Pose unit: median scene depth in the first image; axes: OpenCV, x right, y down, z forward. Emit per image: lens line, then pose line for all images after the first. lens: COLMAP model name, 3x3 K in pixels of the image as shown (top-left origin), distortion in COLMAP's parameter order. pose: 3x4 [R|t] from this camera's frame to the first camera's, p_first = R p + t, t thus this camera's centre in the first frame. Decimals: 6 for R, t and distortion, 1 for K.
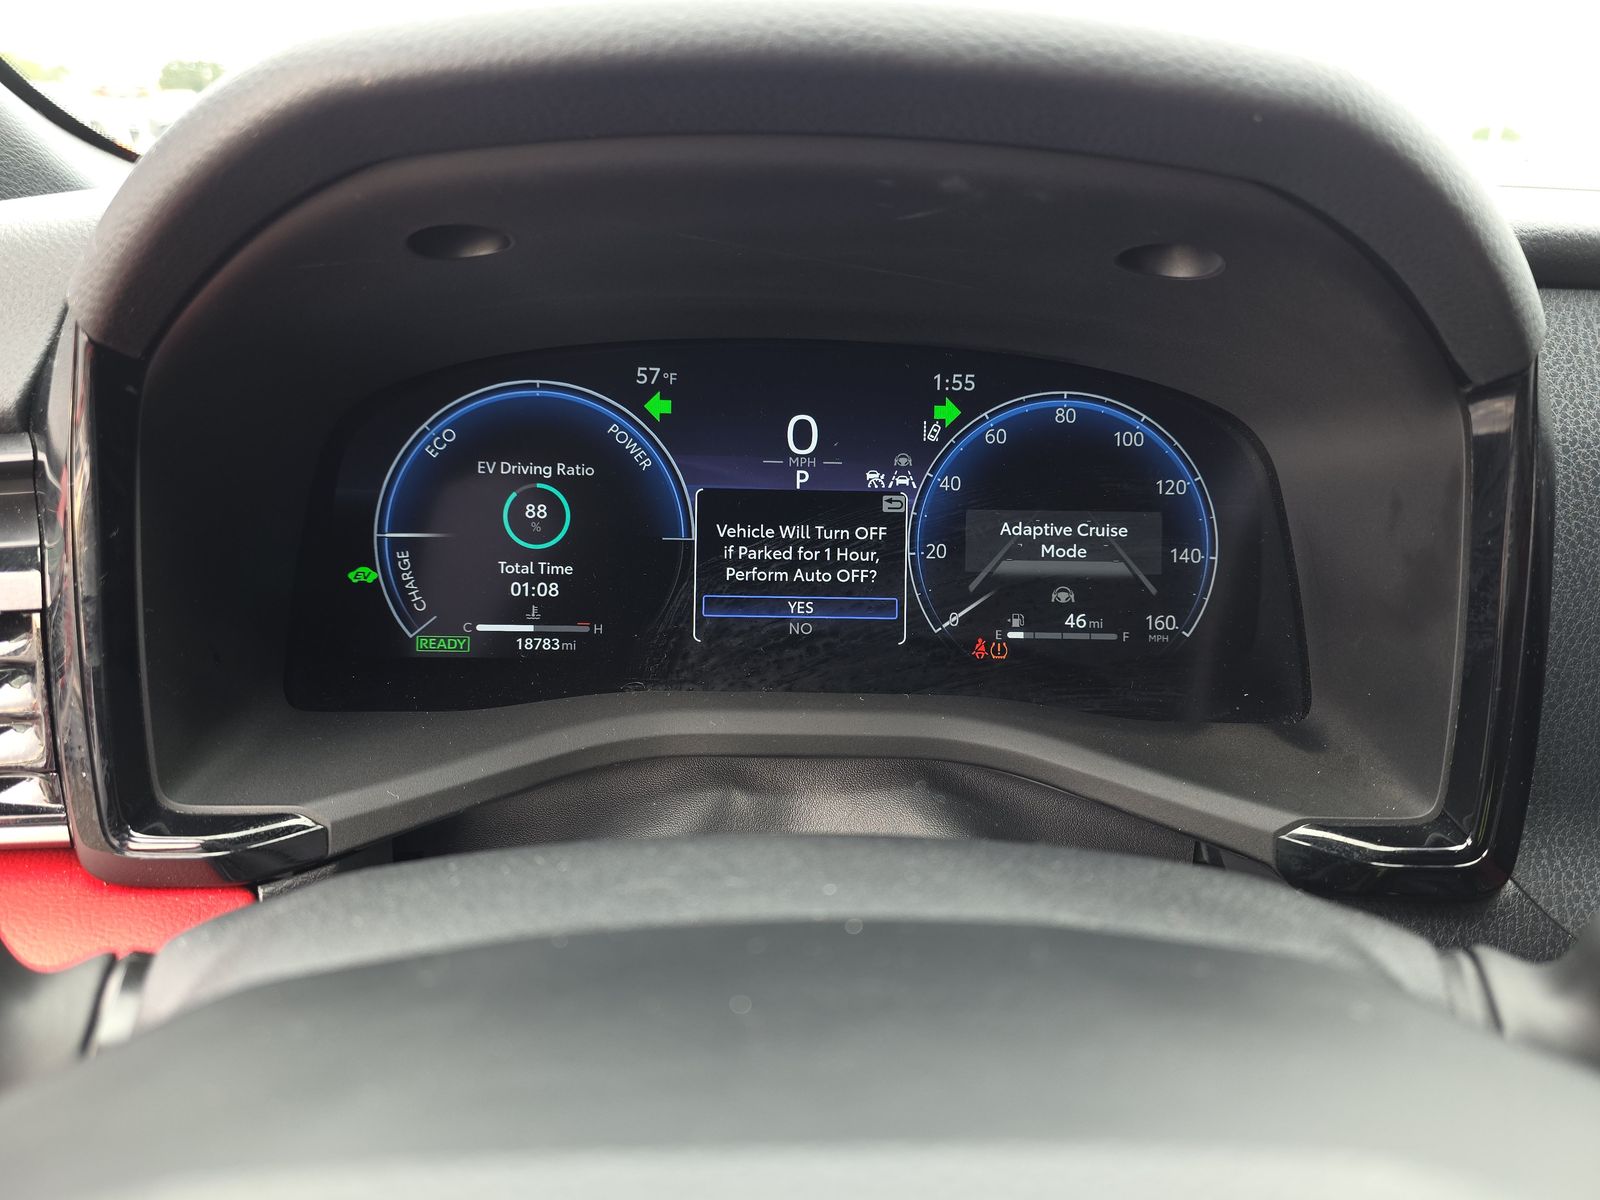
lens RADIAL K [[1123.7, 0, 798.7], [0, 1123.7, 614.9], [0, 0, 1]] dist [0.056214, -0.049301]
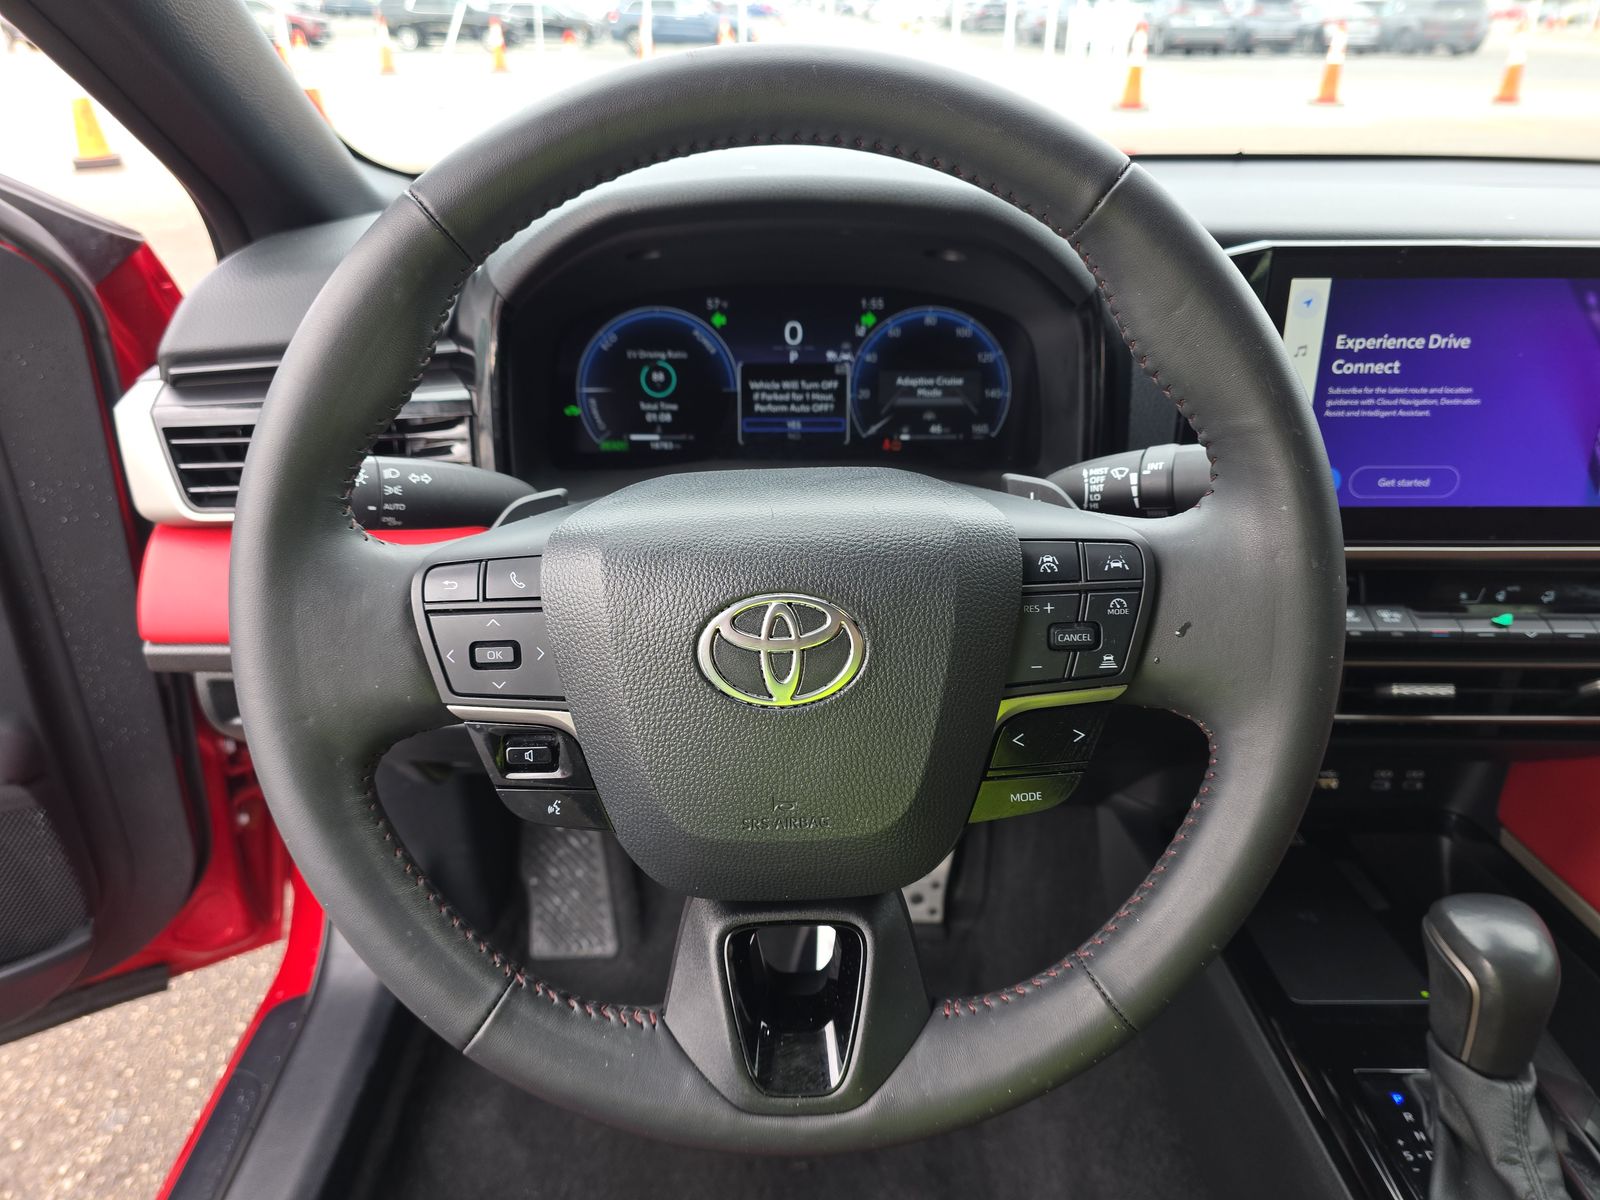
lens RADIAL K [[1123.7, 0, 794.6], [0, 1123.7, 616.8], [0, 0, 1]] dist [0.056214, -0.049301]
pose [[0.999359, -0.013076, -0.033329, 0.063193], [0.016948, 0.992789, 0.118670, 0.092168], [0.031537, -0.119159, 0.992374, -0.969942]]
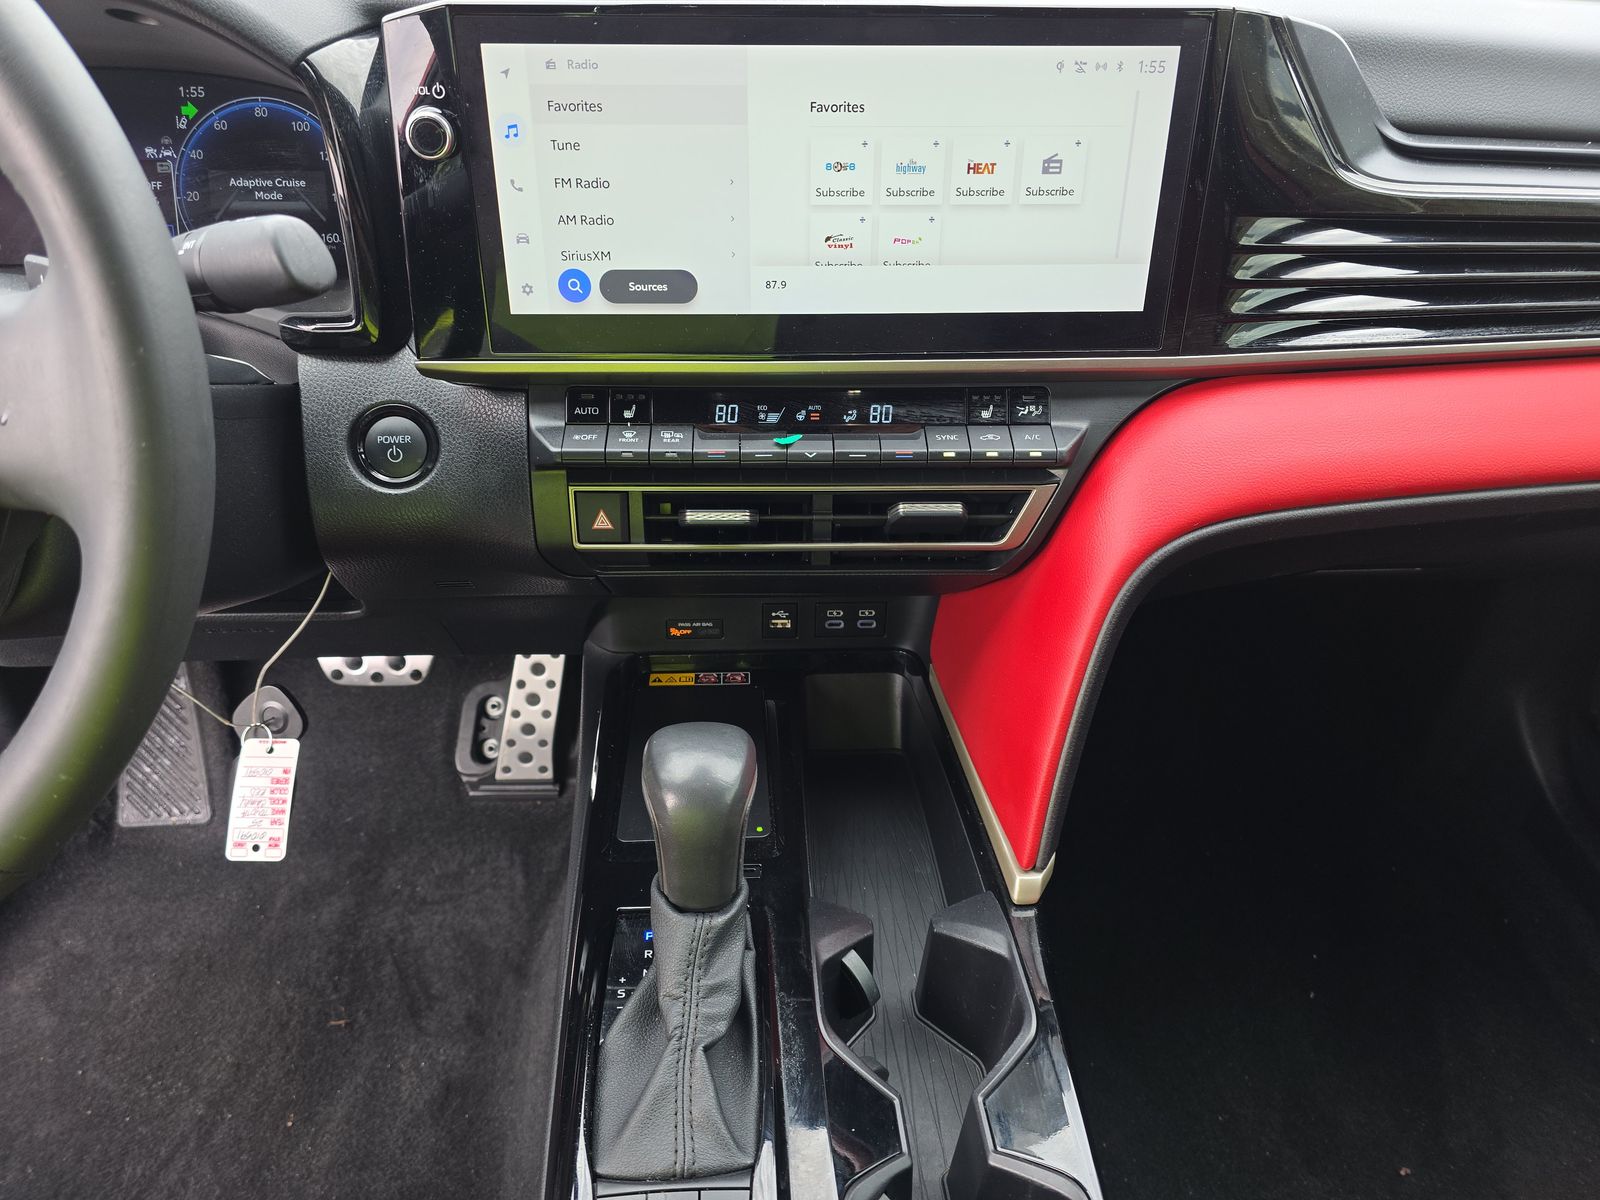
lens RADIAL K [[1123.7, 0, 796.9], [0, 1123.7, 587.1], [0, 0, 1]] dist [0.056214, -0.049301]
pose [[0.999558, -0.024269, 0.017155, 1.001805], [0.020256, 0.978696, 0.204314, 0.190982], [-0.021748, -0.203876, 0.978755, -0.851170]]
